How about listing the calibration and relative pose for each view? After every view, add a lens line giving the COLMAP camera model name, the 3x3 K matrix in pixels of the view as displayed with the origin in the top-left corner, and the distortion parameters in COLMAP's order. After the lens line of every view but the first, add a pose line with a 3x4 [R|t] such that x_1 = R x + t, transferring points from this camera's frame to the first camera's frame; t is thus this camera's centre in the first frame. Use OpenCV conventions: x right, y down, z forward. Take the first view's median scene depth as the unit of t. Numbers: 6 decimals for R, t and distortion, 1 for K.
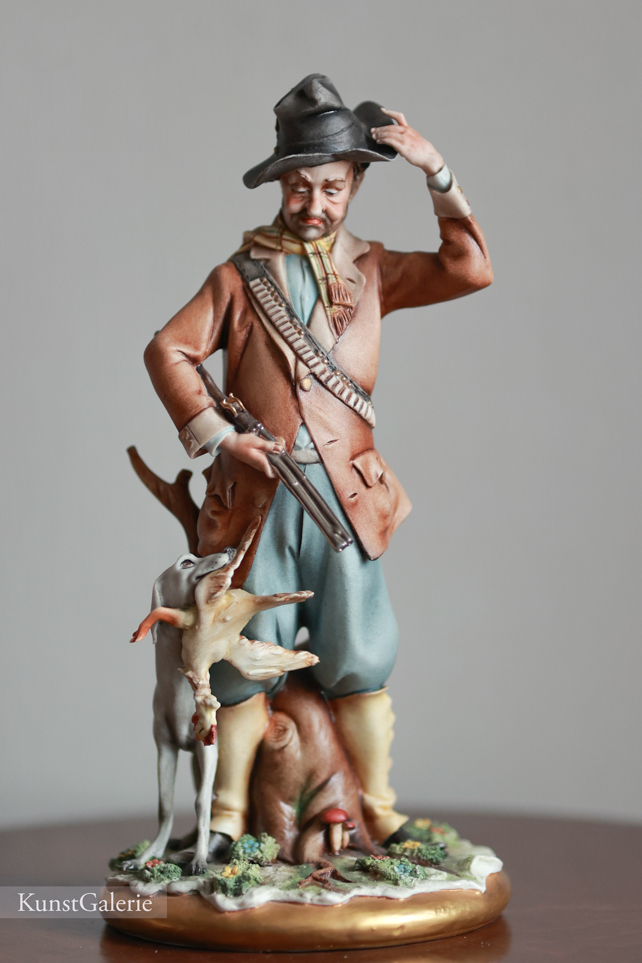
lens RADIAL K [[5432.0, 0, 321.1], [0, 5432.0, 481.2], [0, 0, 1]] dist [-0.116790, 0.000000]
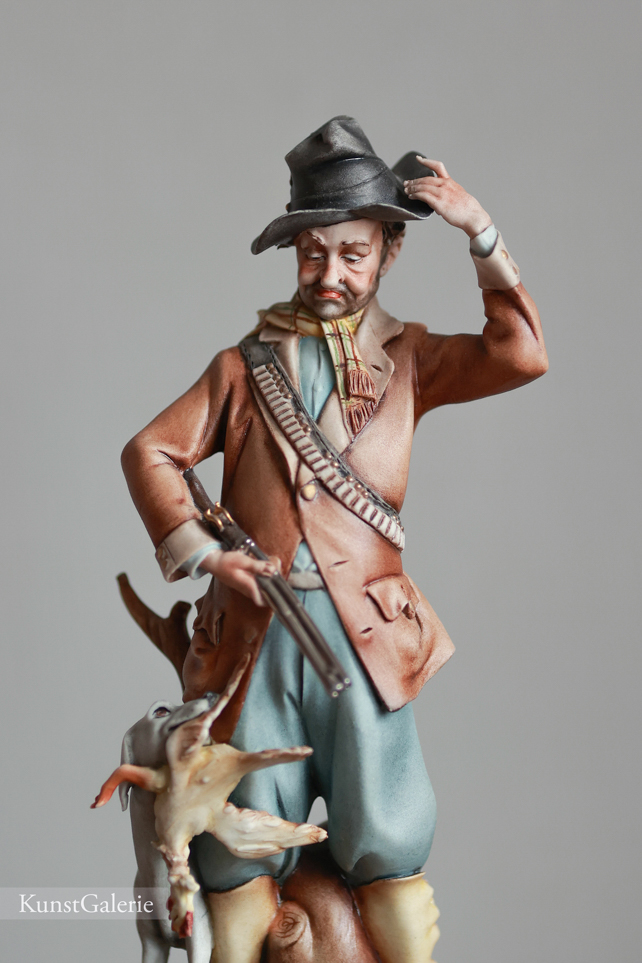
lens RADIAL K [[5432.0, 0, 320.9], [0, 5432.0, 482.0], [0, 0, 1]] dist [-0.116790, 0.000000]
pose [[0.989332, 0.007529, -0.145487, 0.115909], [-0.016492, 0.998032, -0.060501, 0.029417], [0.144745, 0.062255, 0.987509, 0.199587]]
